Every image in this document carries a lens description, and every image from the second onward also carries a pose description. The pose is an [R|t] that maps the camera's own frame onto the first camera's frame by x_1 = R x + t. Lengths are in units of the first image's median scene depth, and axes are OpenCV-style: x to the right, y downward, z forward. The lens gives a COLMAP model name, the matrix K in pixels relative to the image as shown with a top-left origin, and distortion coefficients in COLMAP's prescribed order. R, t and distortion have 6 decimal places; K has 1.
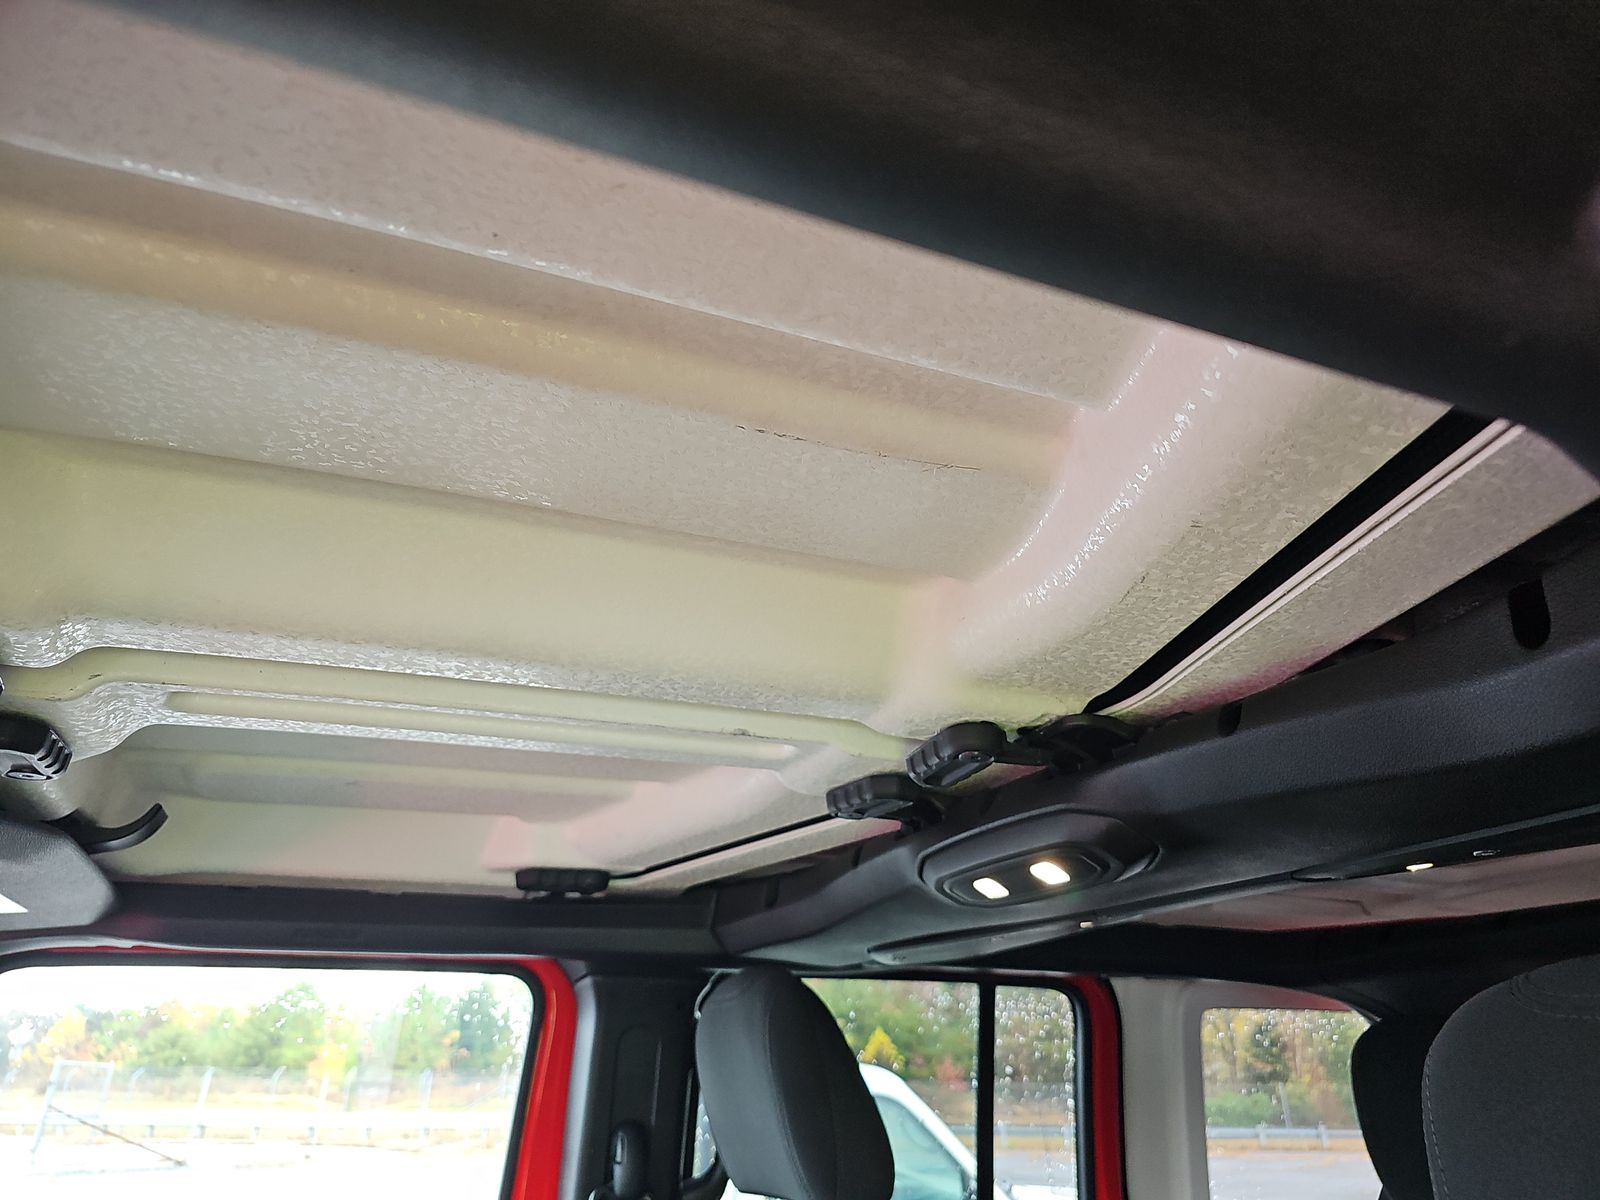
lens RADIAL K [[1121.6, 0, 808.1], [0, 1121.6, 587.6], [0, 0, 1]] dist [0.035890, -0.042700]
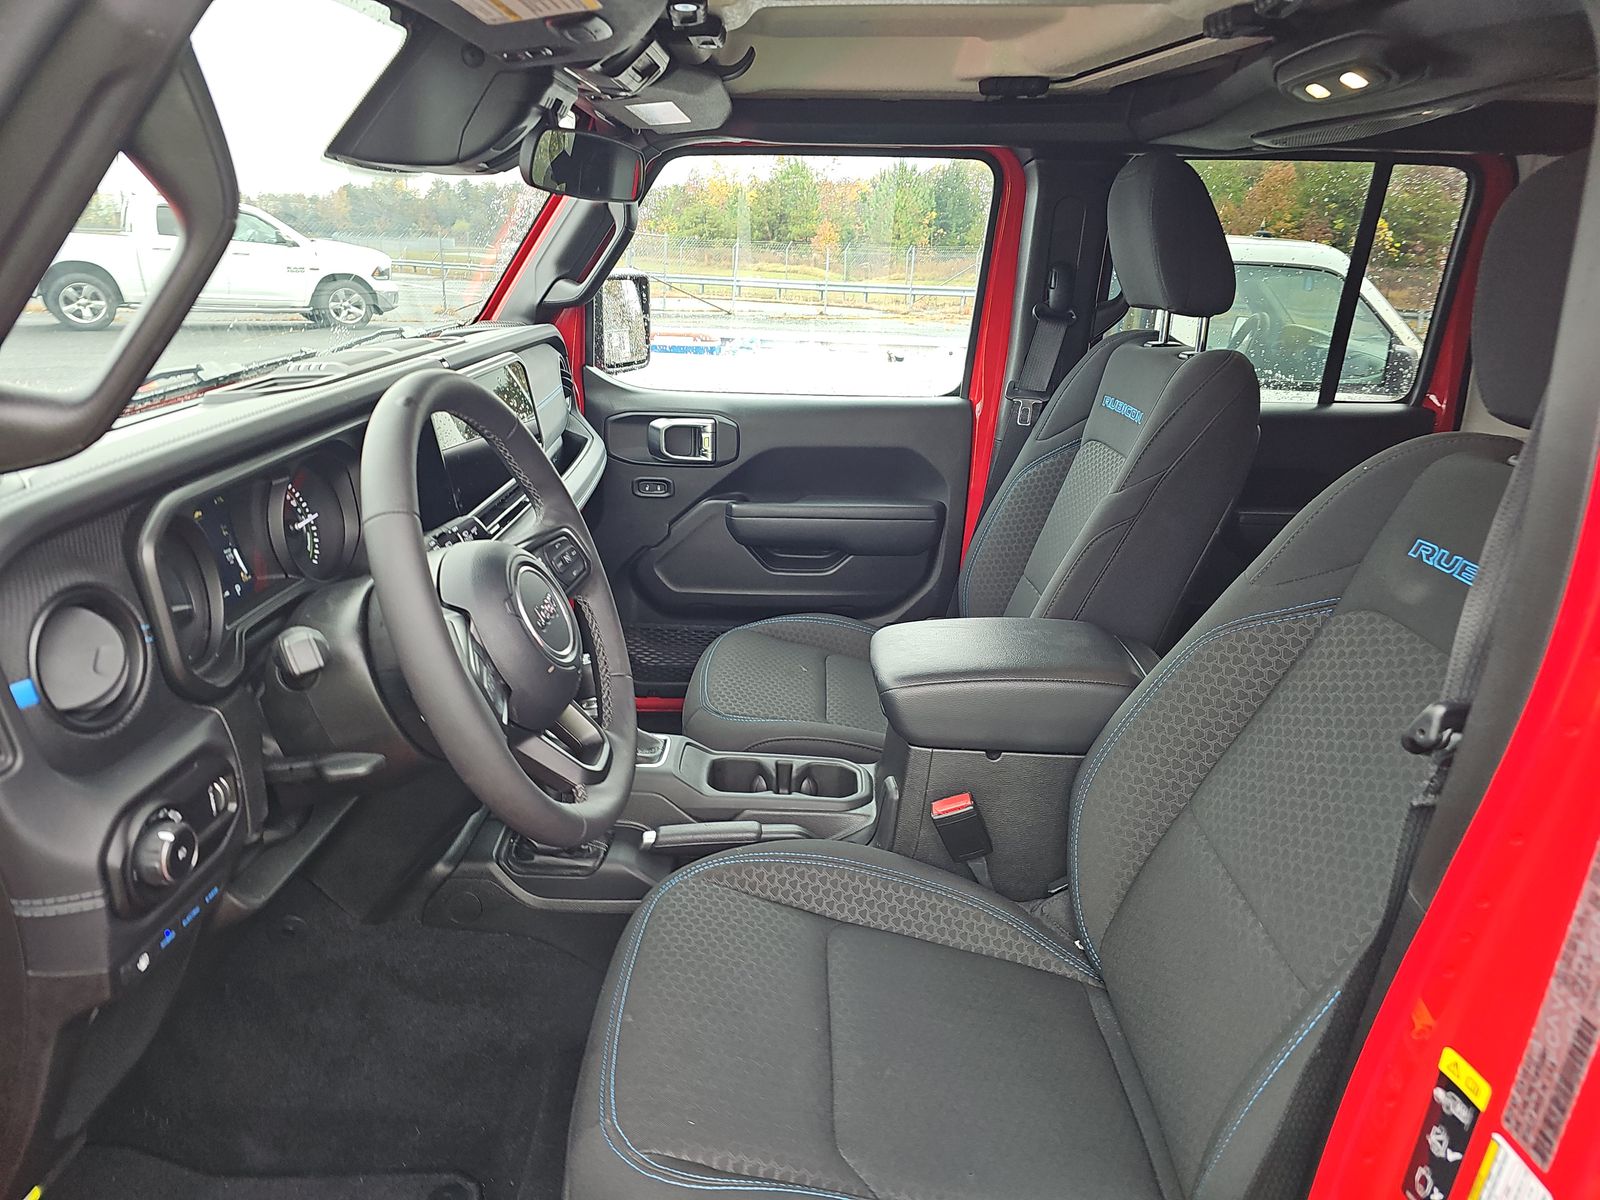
lens RADIAL K [[1139.1, 0, 800.0], [0, 1139.1, 600.0], [0, 0, 1]] dist [0.044840, -0.039081]
pose [[0.925029, 0.130231, -0.356876, 0.112816], [0.129716, 0.774669, 0.618919, -0.143852], [0.357063, -0.618811, 0.699699, -0.419217]]
